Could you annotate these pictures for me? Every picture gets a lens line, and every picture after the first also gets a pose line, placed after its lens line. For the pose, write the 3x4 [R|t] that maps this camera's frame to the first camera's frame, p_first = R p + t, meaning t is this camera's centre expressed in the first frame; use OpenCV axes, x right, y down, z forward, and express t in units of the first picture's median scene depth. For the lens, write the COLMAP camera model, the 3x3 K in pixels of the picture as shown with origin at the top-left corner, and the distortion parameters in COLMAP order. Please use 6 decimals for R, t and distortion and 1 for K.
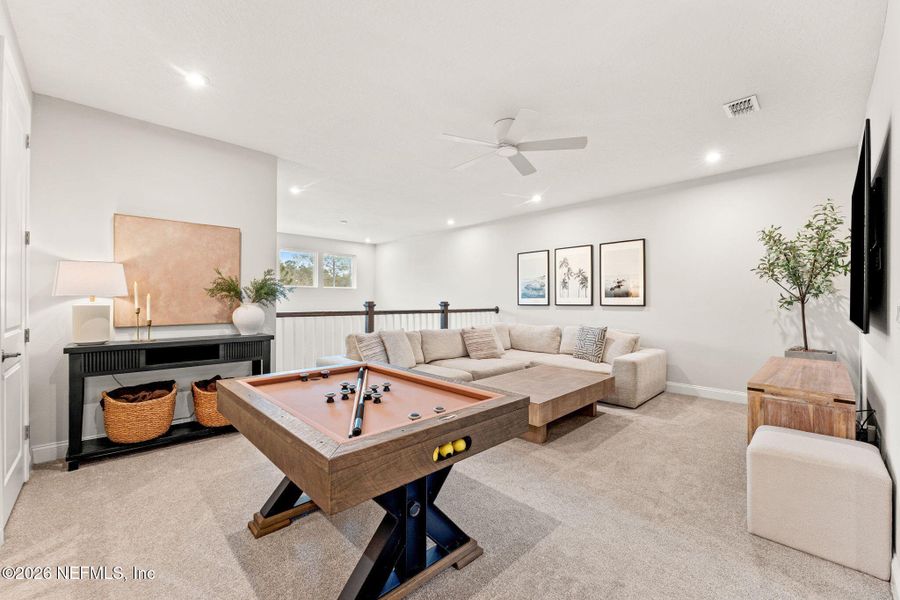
lens RADIAL K [[365.3, 0, 451.6], [0, 365.3, 299.8], [0, 0, 1]] dist [-0.001756, -0.000171]
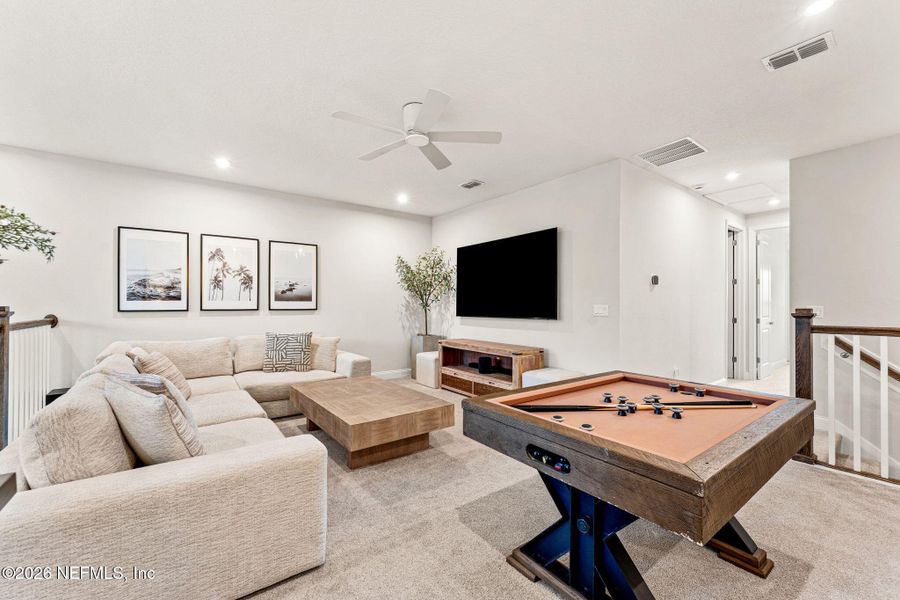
lens RADIAL K [[365.3, 0, 451.2], [0, 365.3, 303.1], [0, 0, 1]] dist [-0.001756, -0.000171]
pose [[0.128239, 0.003225, 0.991738, -0.396160], [-0.005226, 0.999983, -0.002576, -0.001017], [-0.991730, -0.004852, 0.128254, 0.430636]]
